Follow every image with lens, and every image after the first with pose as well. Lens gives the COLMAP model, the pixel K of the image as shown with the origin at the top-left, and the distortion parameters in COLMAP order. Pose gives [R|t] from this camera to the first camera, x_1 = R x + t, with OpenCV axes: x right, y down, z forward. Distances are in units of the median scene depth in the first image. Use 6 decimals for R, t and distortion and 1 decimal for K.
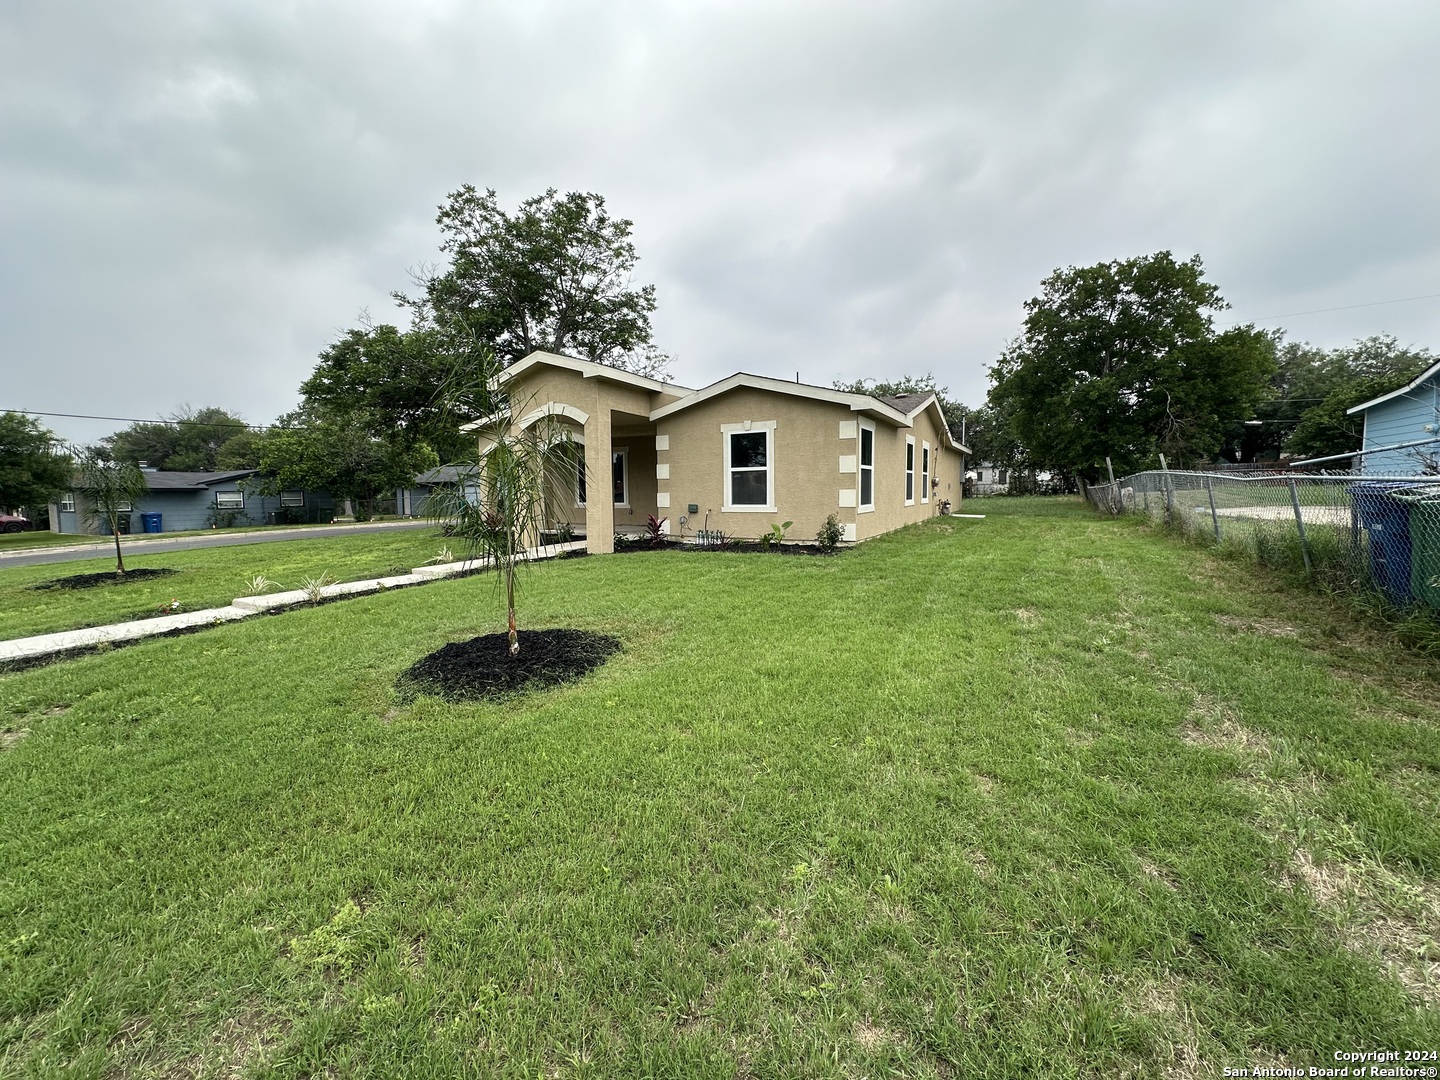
lens RADIAL K [[567.7, 0, 720.0], [0, 567.7, 540.0], [0, 0, 1]] dist [-0.000653, -0.000051]
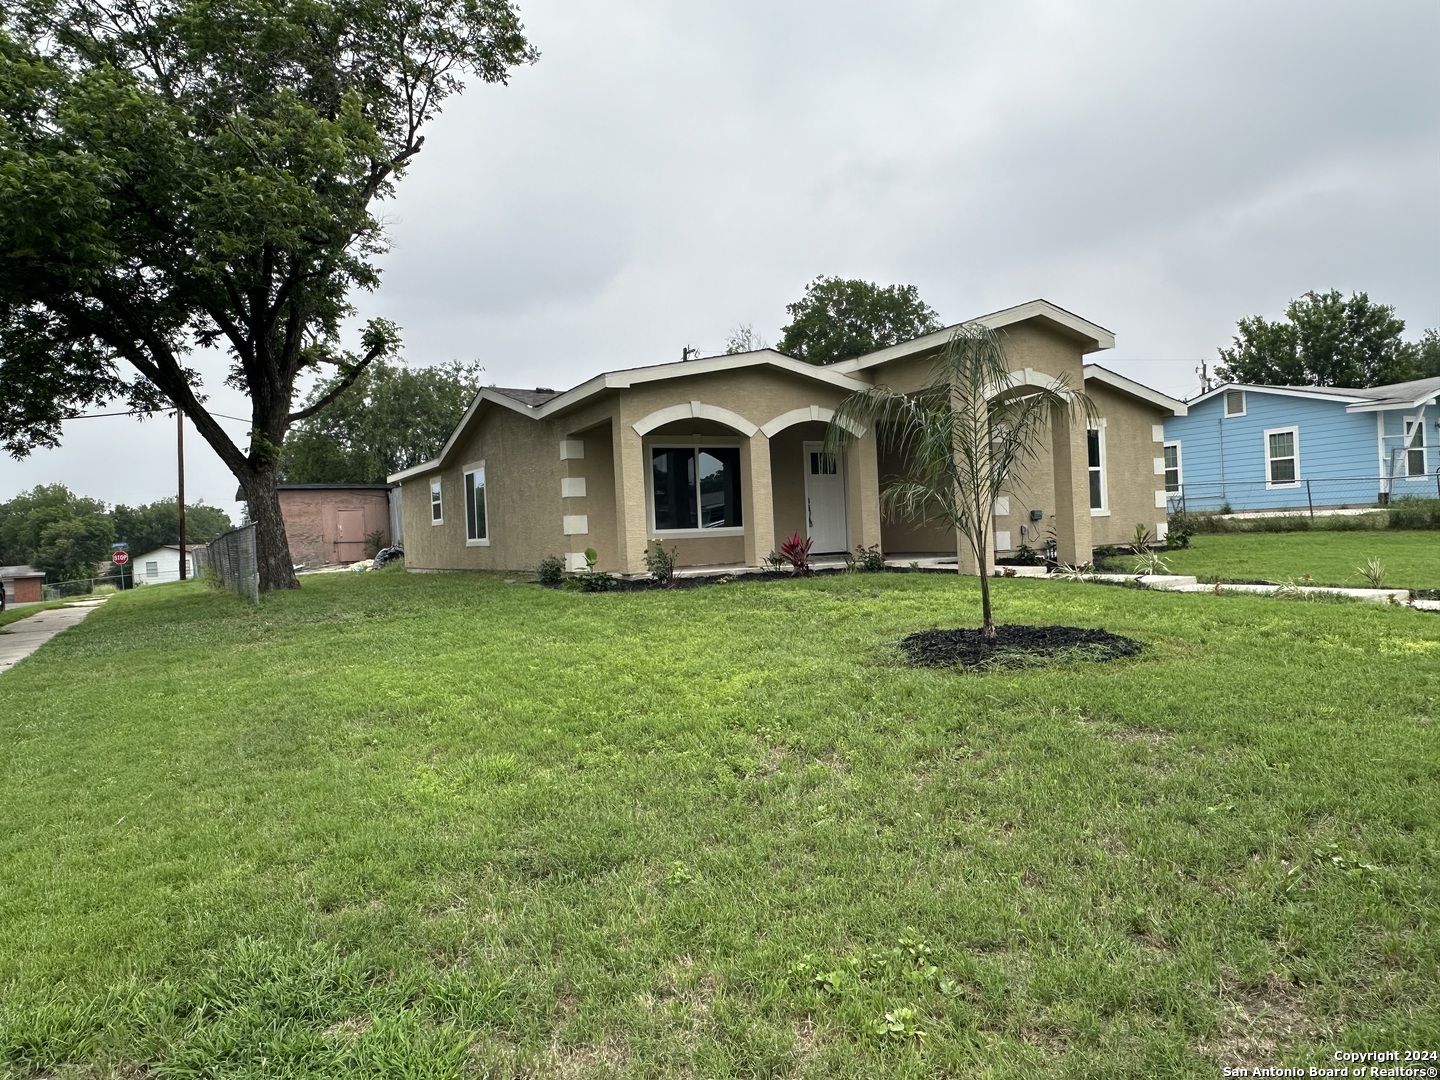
lens RADIAL K [[1004.8, 0, 720.0], [0, 1004.8, 540.0], [0, 0, 1]] dist [0.002587, 0.001431]
pose [[0.535873, -0.016776, 0.844132, -1.573718], [0.115498, 0.991860, -0.053608, 0.005871], [-0.836362, 0.126223, 0.533448, 0.633899]]
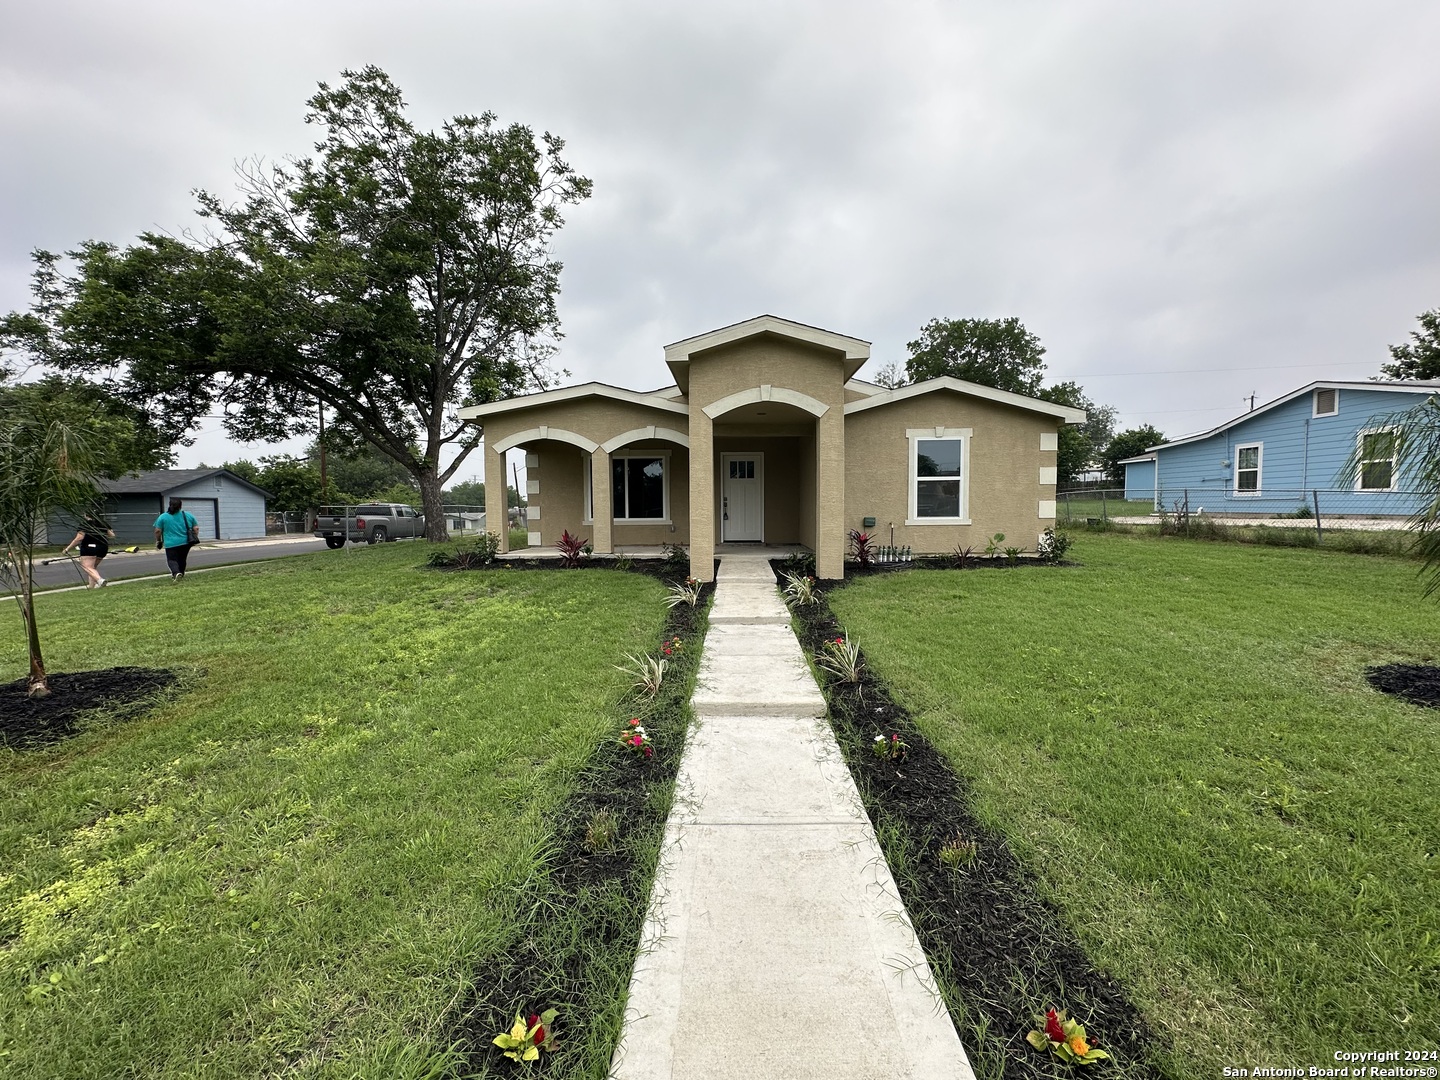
lens RADIAL K [[567.7, 0, 720.0], [0, 567.7, 540.0], [0, 0, 1]] dist [-0.000653, -0.000051]
pose [[0.883856, -0.025380, 0.467071, -0.688487], [0.039547, 0.999006, -0.020552, -0.018941], [-0.466085, 0.036636, 0.883981, 0.340743]]
